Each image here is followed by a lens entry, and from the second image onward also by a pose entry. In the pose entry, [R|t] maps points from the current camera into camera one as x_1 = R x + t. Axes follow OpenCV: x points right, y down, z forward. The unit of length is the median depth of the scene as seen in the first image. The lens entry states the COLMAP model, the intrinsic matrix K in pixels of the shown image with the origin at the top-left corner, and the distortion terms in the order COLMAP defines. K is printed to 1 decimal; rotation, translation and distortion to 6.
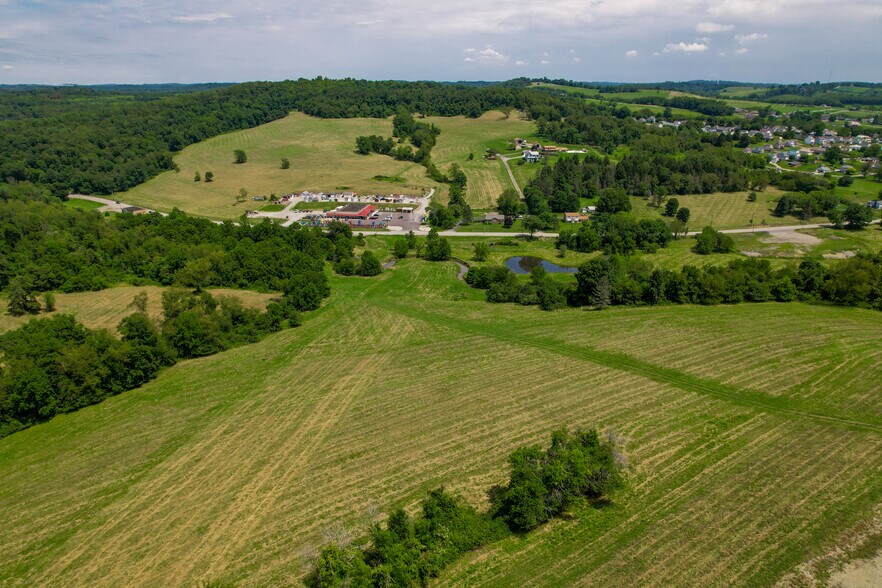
lens RADIAL K [[562.9, 0, 441.0], [0, 562.9, 294.0], [0, 0, 1]] dist [-0.079347, 0.070965]
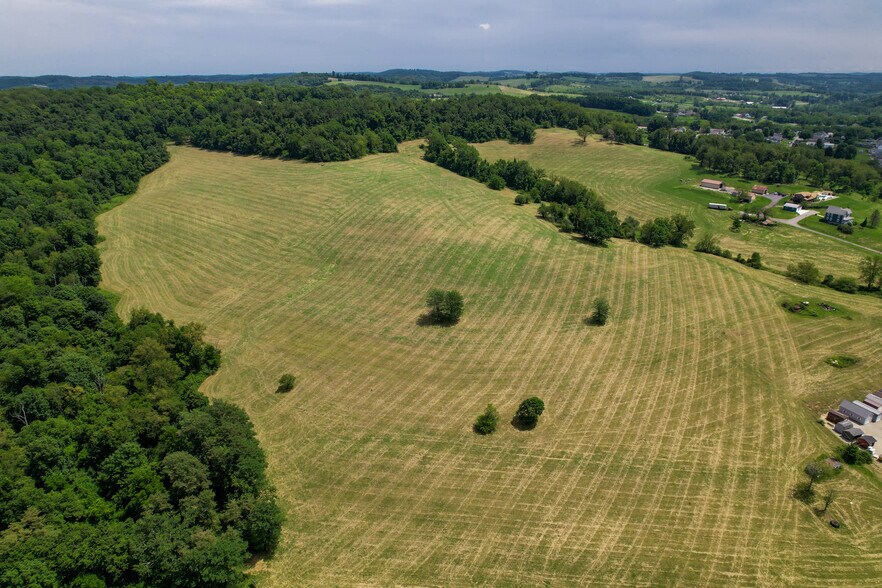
lens RADIAL K [[562.9, 0, 441.0], [0, 562.9, 294.0], [0, 0, 1]] dist [-0.079347, 0.070965]
pose [[0.851971, -0.198287, 0.484590, -0.610641], [0.190154, 0.979501, 0.066482, -0.312651], [-0.487839, 0.035507, 0.872211, 0.726440]]
